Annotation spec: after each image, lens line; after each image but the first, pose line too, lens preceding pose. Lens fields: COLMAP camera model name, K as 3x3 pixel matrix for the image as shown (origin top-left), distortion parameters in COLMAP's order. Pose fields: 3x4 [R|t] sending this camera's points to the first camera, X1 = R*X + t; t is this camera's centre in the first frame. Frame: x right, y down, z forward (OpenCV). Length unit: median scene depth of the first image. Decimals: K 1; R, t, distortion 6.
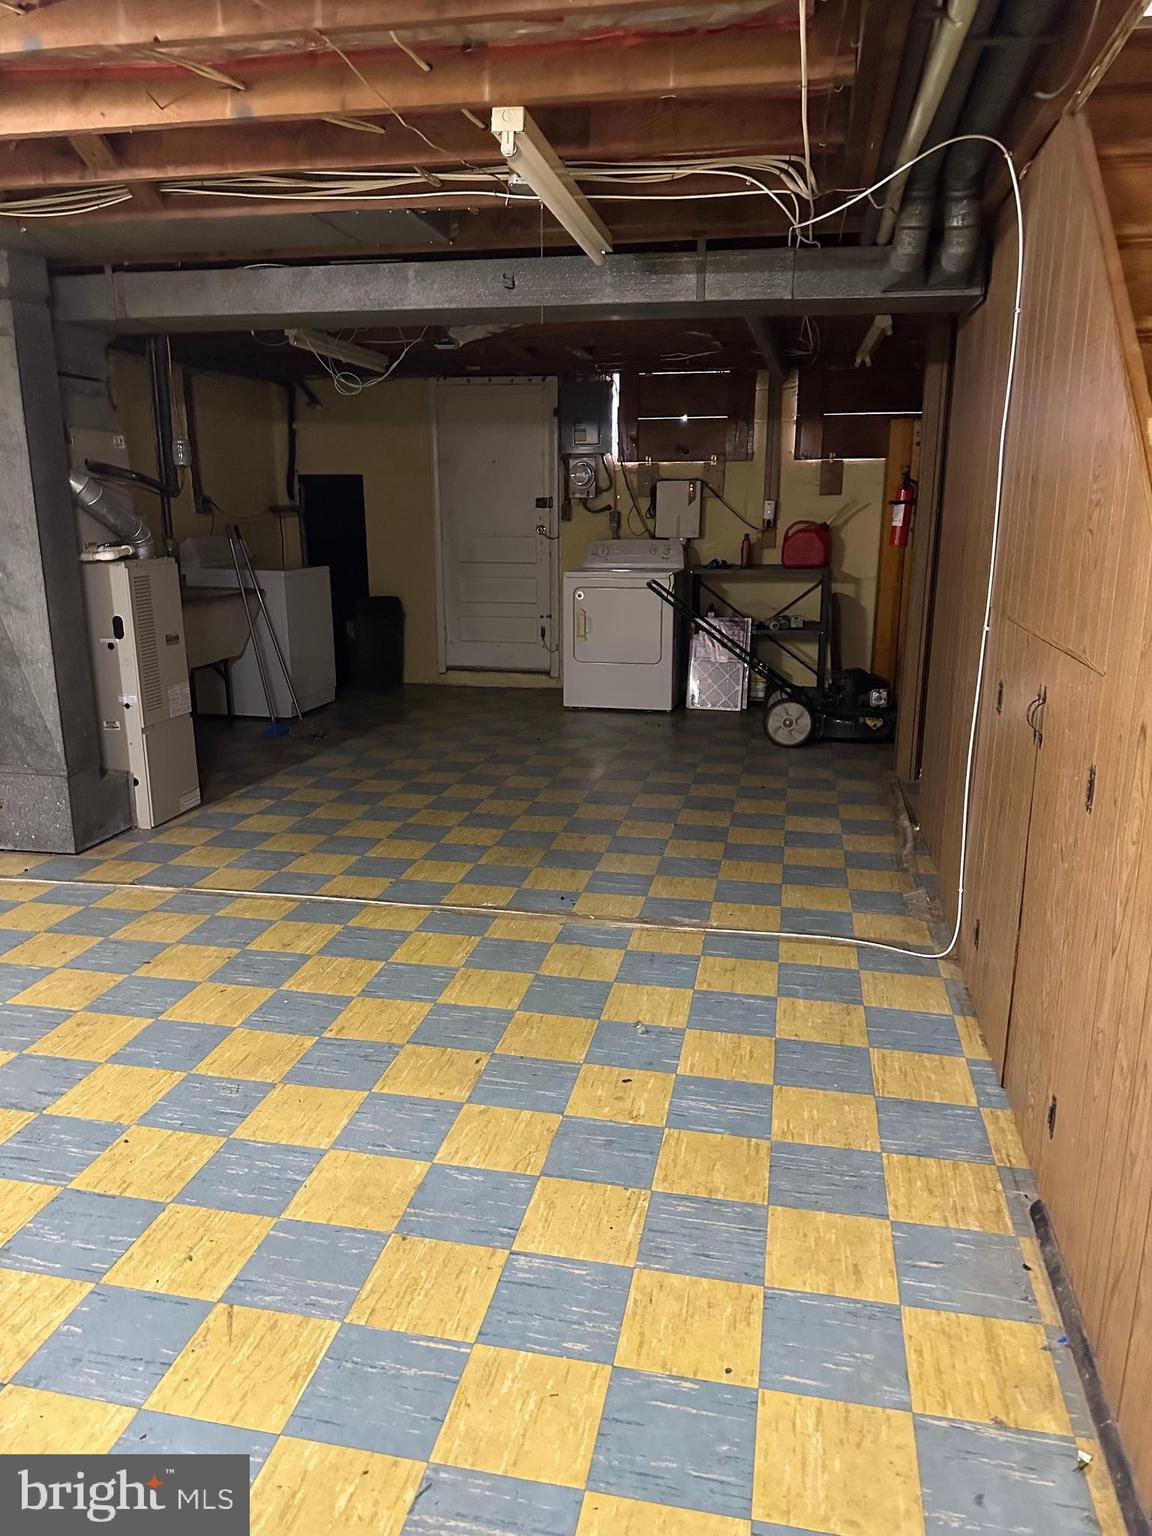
lens RADIAL K [[1090.2, 0, 575.9], [0, 1090.2, 768.5], [0, 0, 1]] dist [-0.034496, -0.004267]
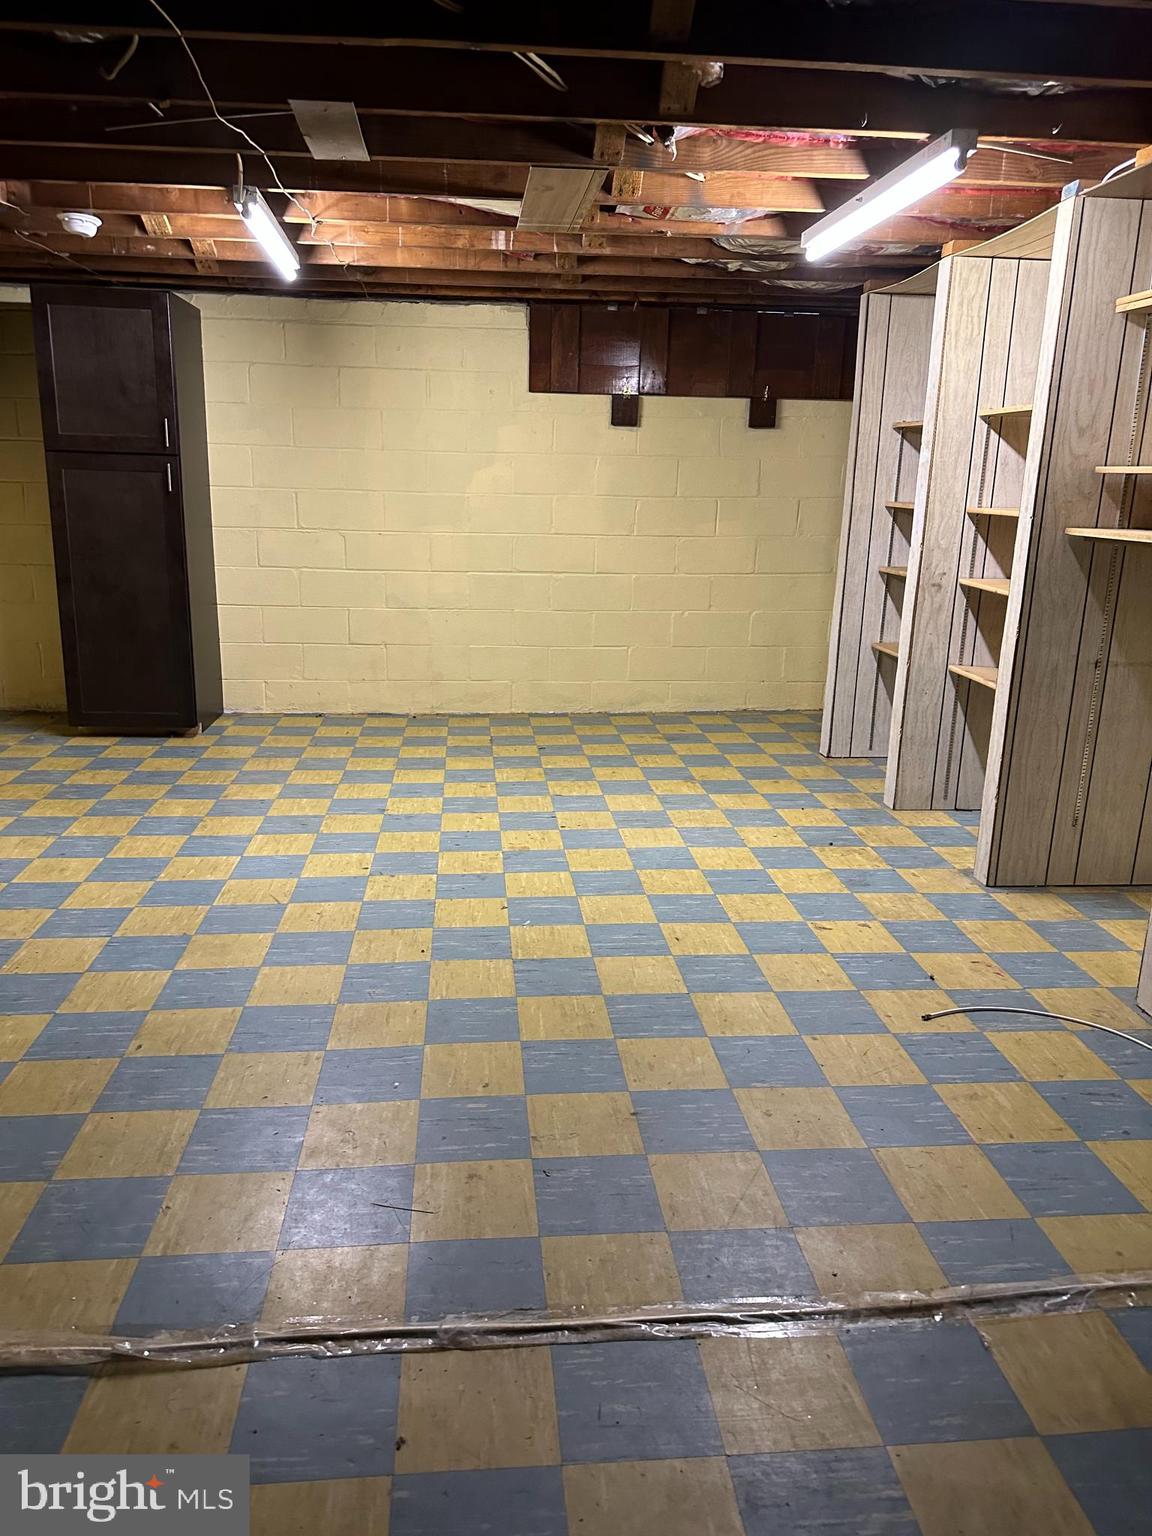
lens RADIAL K [[1090.2, 0, 573.2], [0, 1090.2, 765.2], [0, 0, 1]] dist [-0.034496, -0.004267]
pose [[-0.954289, 0.049049, -0.294833, -0.203742], [-0.103781, 0.870689, 0.480760, -0.478670], [0.280289, 0.489382, -0.825799, 1.936814]]
